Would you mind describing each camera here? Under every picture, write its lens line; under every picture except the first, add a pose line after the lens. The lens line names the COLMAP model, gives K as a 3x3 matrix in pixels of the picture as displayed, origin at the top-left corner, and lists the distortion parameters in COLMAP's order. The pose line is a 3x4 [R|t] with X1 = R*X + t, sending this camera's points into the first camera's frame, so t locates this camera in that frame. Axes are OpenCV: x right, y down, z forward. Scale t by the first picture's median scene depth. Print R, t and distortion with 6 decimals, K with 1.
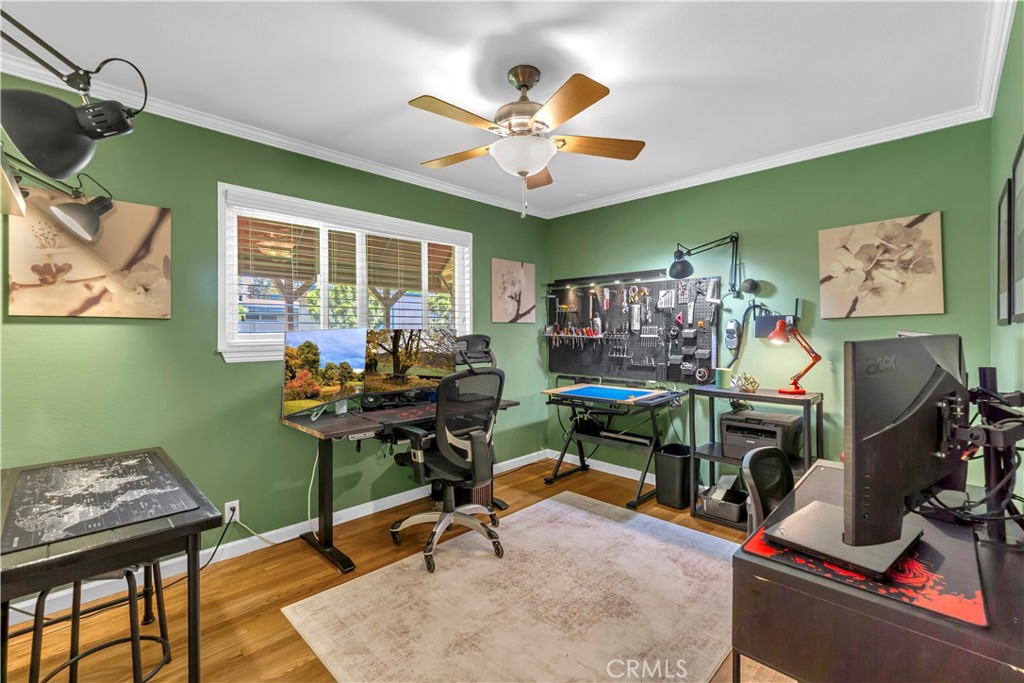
lens RADIAL K [[451.3, 0, 505.3], [0, 451.3, 328.3], [0, 0, 1]] dist [-0.001535, 0.002231]
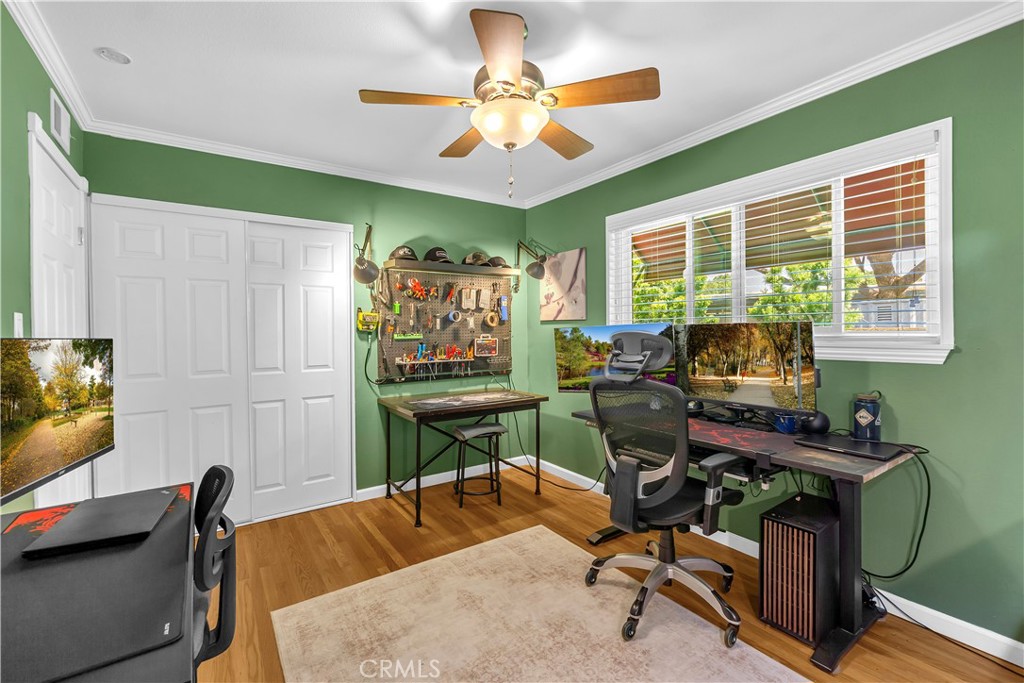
lens RADIAL K [[451.3, 0, 505.3], [0, 451.3, 328.3], [0, 0, 1]] dist [-0.001535, 0.002231]
pose [[-0.208084, -0.005589, -0.978095, 0.814281], [0.010026, 0.999919, -0.007846, 0.017455], [0.978060, -0.011439, -0.208011, 1.075762]]
